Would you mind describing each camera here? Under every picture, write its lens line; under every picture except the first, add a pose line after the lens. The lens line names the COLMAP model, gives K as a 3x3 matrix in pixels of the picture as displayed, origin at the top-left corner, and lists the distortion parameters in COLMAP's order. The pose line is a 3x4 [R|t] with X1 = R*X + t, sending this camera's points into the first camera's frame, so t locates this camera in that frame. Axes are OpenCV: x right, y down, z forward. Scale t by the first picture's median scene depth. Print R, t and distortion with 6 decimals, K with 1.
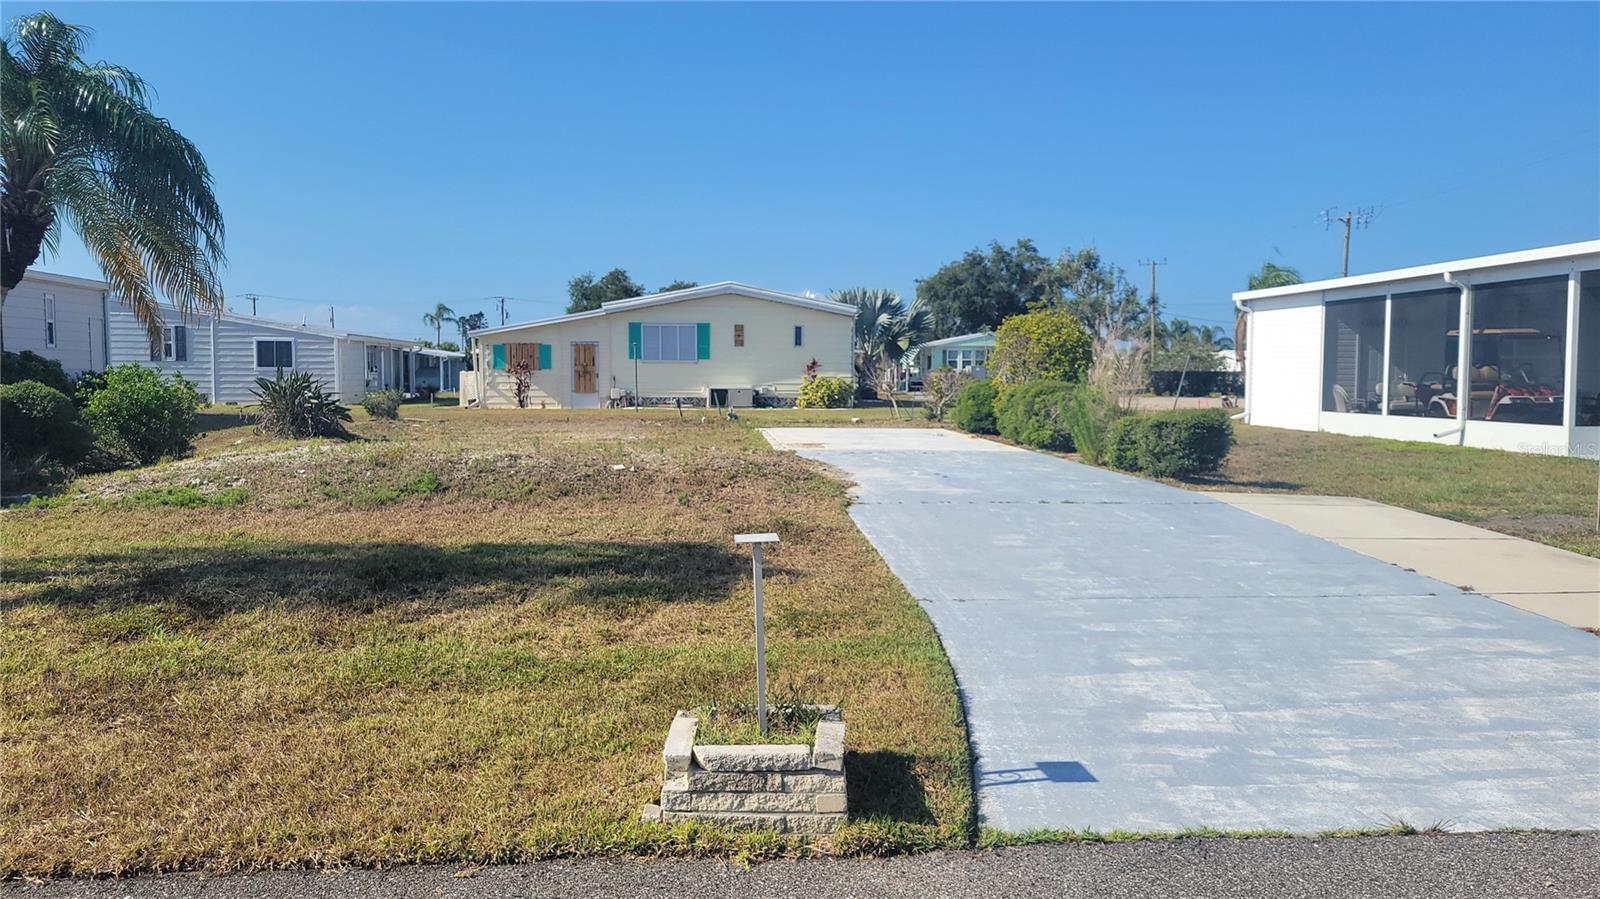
lens RADIAL K [[1197.1, 0, 799.9], [0, 1197.1, 450.0], [0, 0, 1]] dist [0.040246, -0.006719]
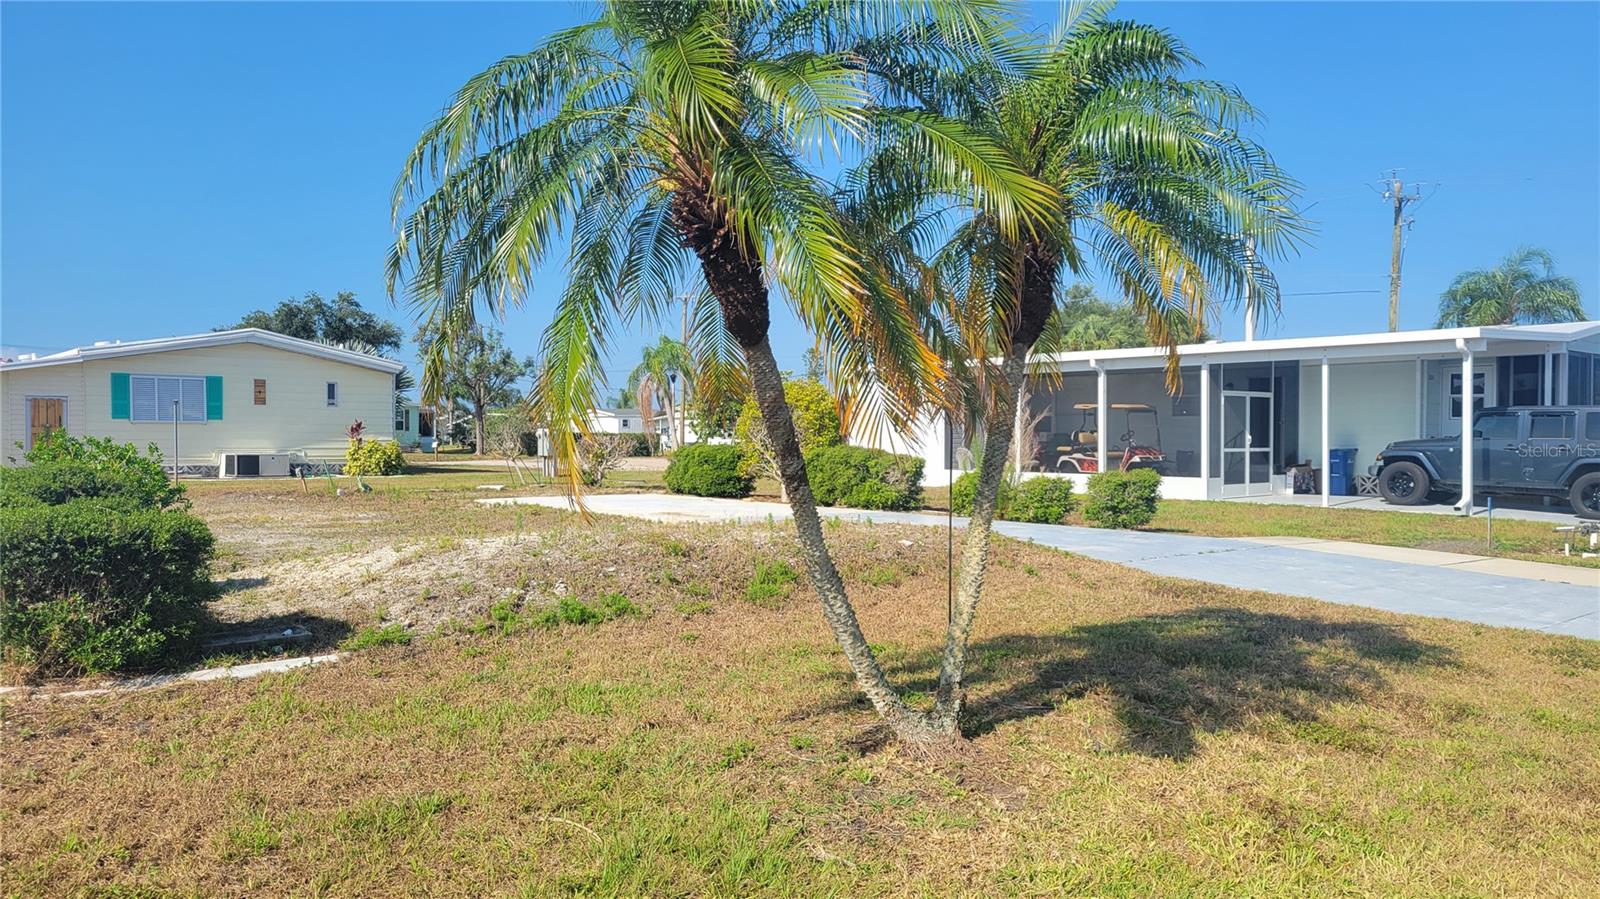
lens RADIAL K [[1197.1, 0, 800.2], [0, 1197.1, 446.9], [0, 0, 1]] dist [0.040246, -0.006719]
pose [[0.806491, -0.006879, 0.591206, -0.251318], [0.037754, 0.998491, -0.039883, -0.008435], [-0.590039, 0.054485, 0.805534, 0.090467]]
